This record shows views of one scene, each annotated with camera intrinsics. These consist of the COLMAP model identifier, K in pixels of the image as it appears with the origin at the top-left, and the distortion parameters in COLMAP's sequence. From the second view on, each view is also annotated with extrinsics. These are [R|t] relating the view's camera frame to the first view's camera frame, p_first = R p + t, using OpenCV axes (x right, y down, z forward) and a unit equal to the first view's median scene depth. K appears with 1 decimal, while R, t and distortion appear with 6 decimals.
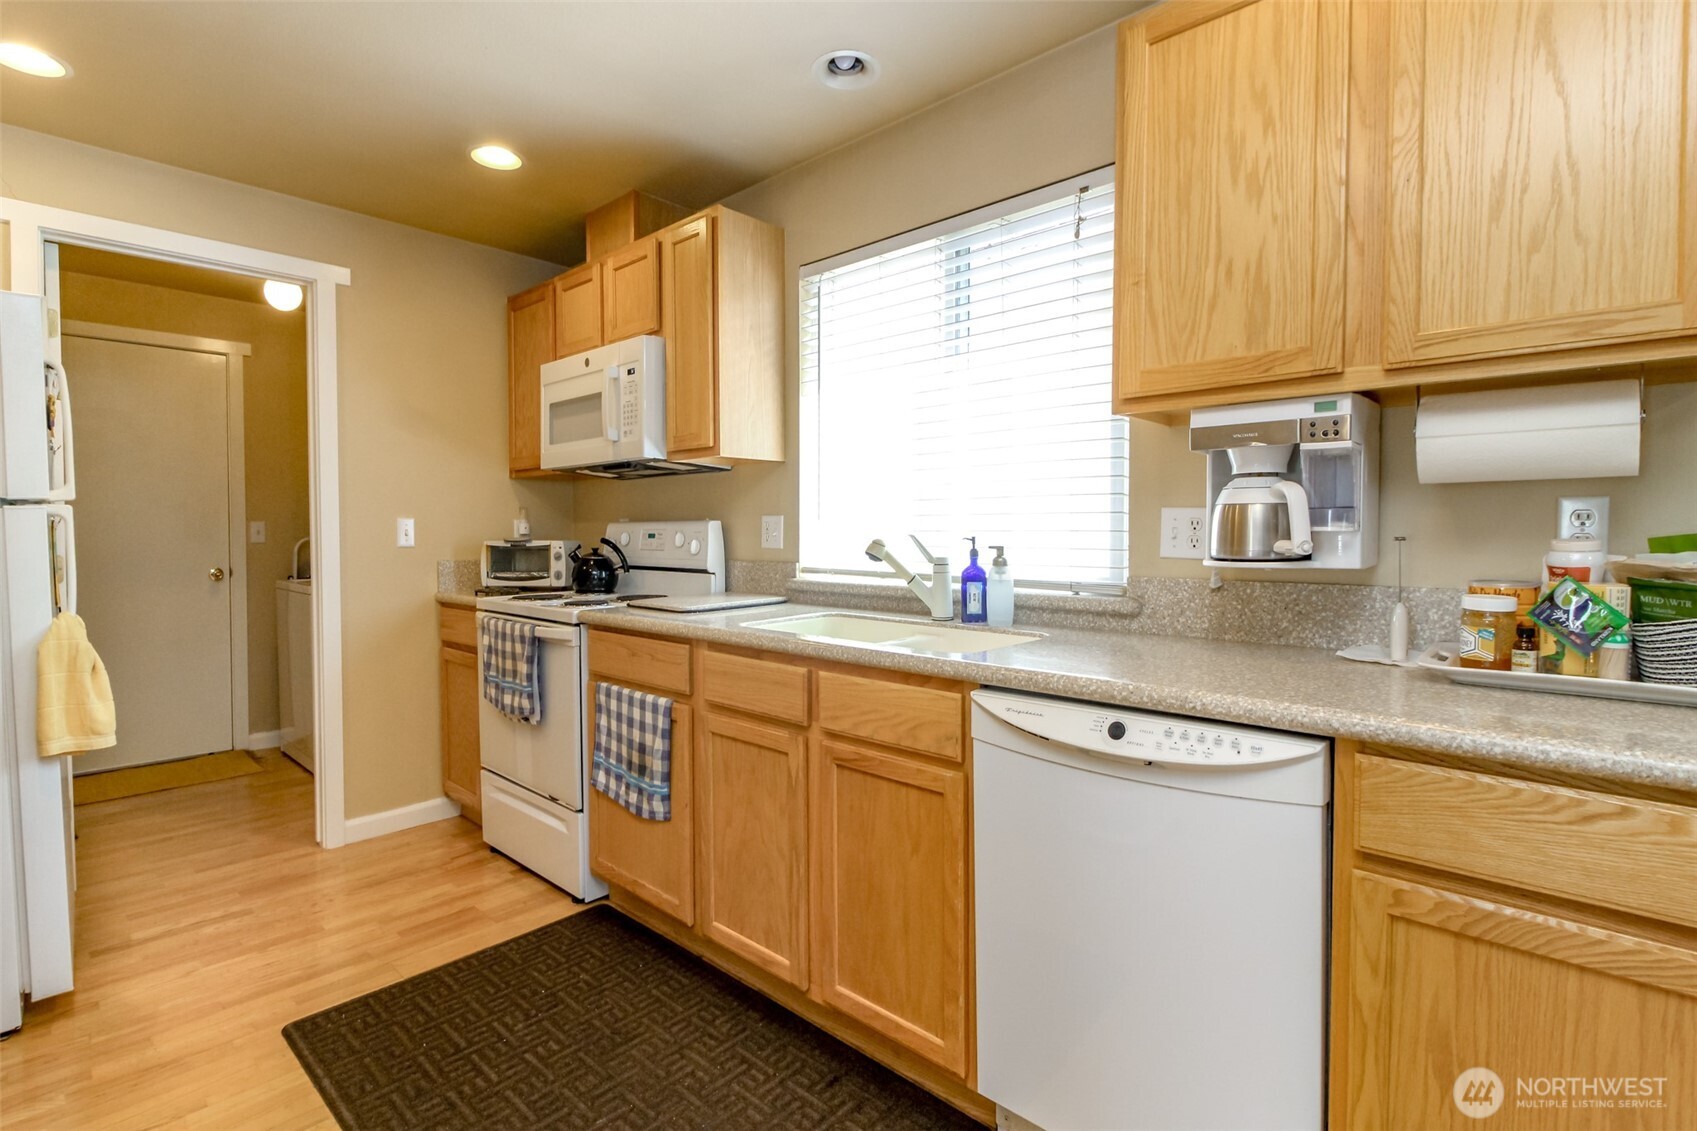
lens RADIAL K [[818.9, 0, 825.1], [0, 818.9, 561.3], [0, 0, 1]] dist [0.000598, -0.000605]
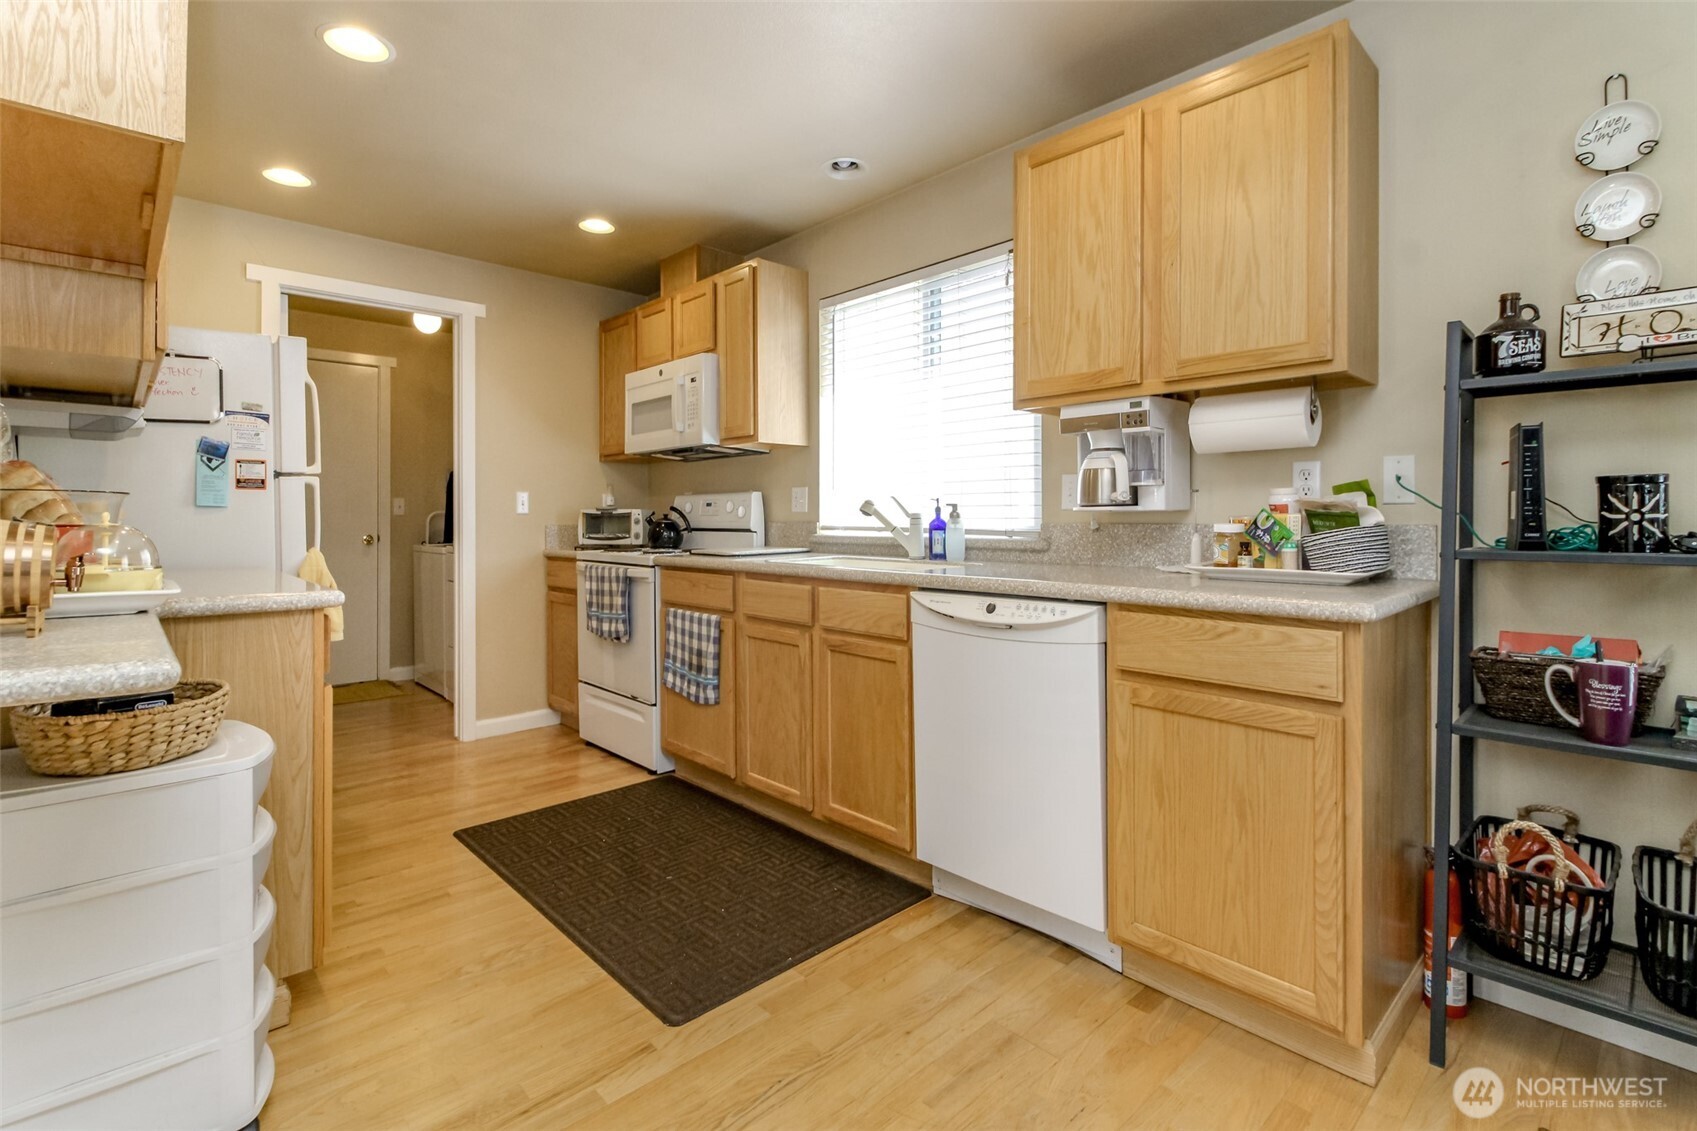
lens RADIAL K [[786.0, 0, 849.4], [0, 786.0, 516.3], [0, 0, 1]] dist [-0.002409, -0.000626]
pose [[0.999184, -0.004038, -0.040192, 0.084466], [0.002482, 0.999249, -0.038677, 0.051183], [0.040318, 0.038546, 0.998443, -0.325606]]
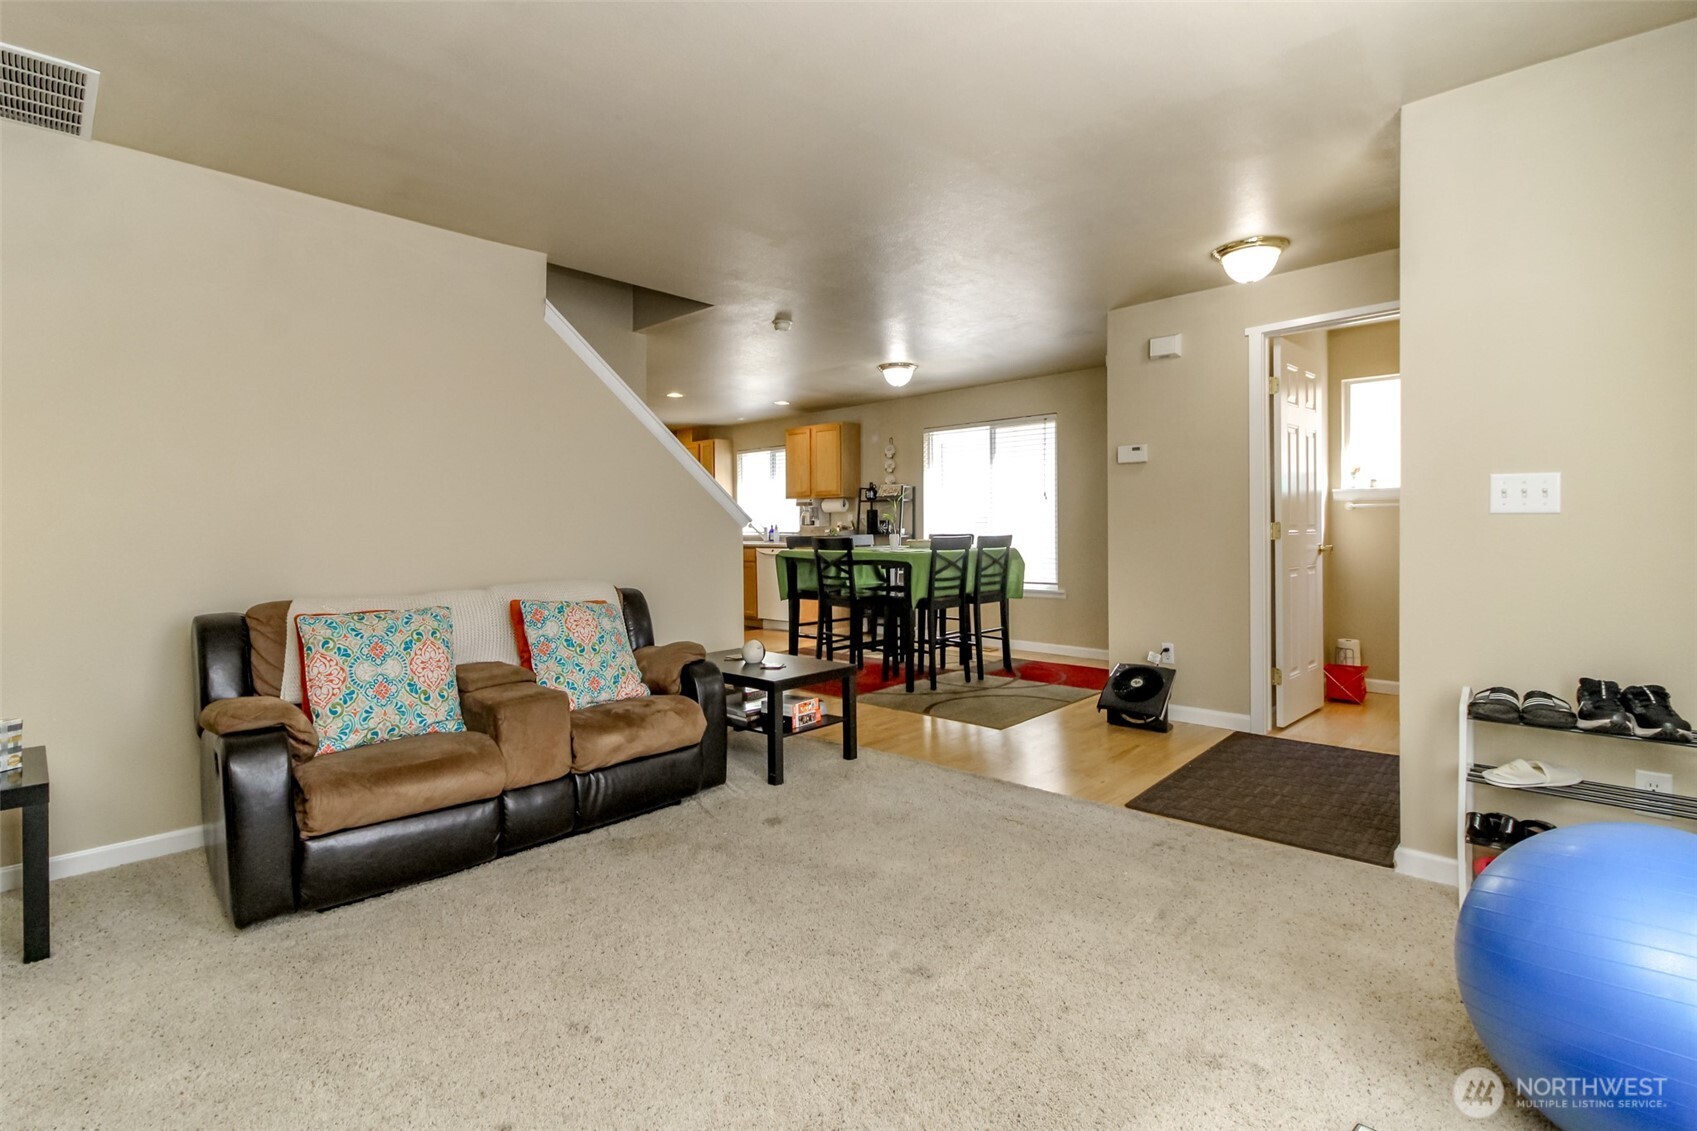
lens RADIAL K [[796.5, 0, 843.1], [0, 796.5, 533.2], [0, 0, 1]] dist [0.005833, 0.000357]
pose [[0.999986, -0.003794, 0.003629, 0.544606], [0.003905, 0.999510, -0.031061, 0.160946], [-0.003509, 0.031075, 0.999511, -3.259533]]
